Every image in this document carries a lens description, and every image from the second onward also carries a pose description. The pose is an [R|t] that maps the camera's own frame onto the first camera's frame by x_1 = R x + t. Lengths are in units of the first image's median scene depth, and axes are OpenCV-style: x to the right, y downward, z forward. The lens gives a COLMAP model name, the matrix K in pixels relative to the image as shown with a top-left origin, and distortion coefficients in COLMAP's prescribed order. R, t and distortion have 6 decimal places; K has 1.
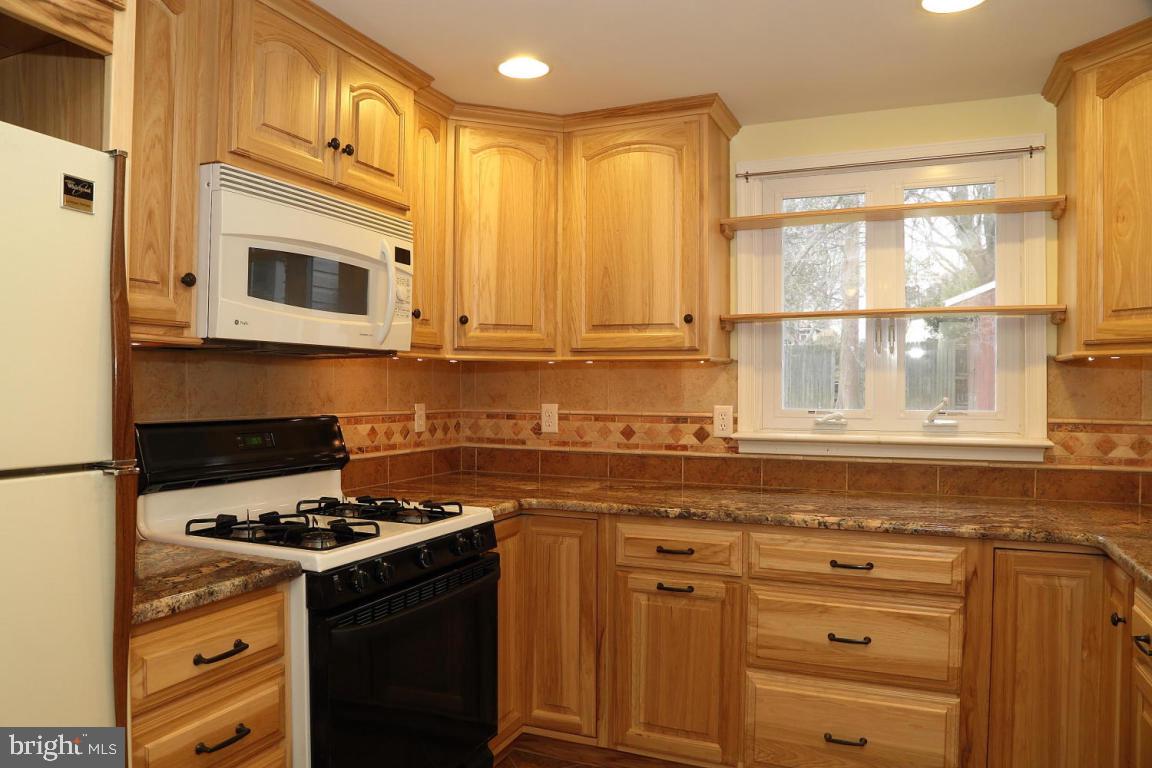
lens RADIAL K [[803.6, 0, 577.3], [0, 803.6, 388.9], [0, 0, 1]] dist [-0.123432, 0.079831]
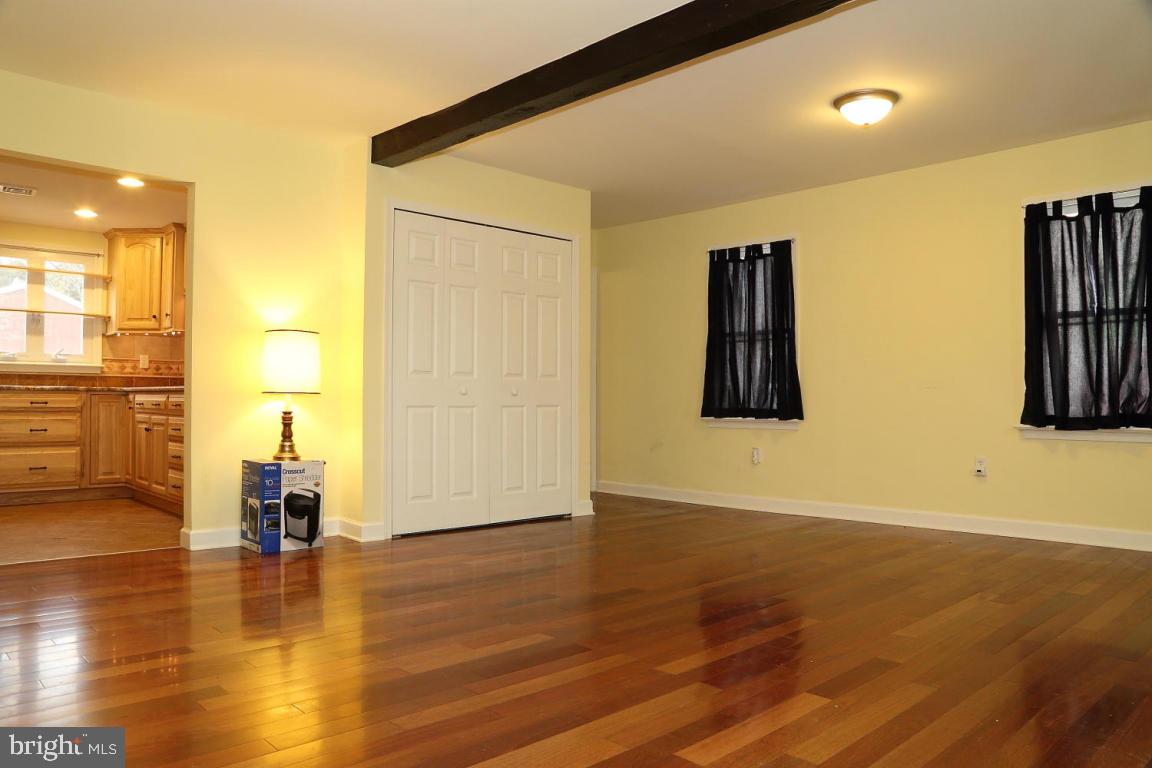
lens RADIAL K [[811.8, 0, 566.9], [0, 811.8, 388.0], [0, 0, 1]] dist [-0.116537, 0.073798]
pose [[0.405354, 0.009776, 0.914108, -1.227193], [0.001264, 0.999936, -0.011255, 0.179323], [-0.914159, 0.005718, 0.405315, -1.570599]]
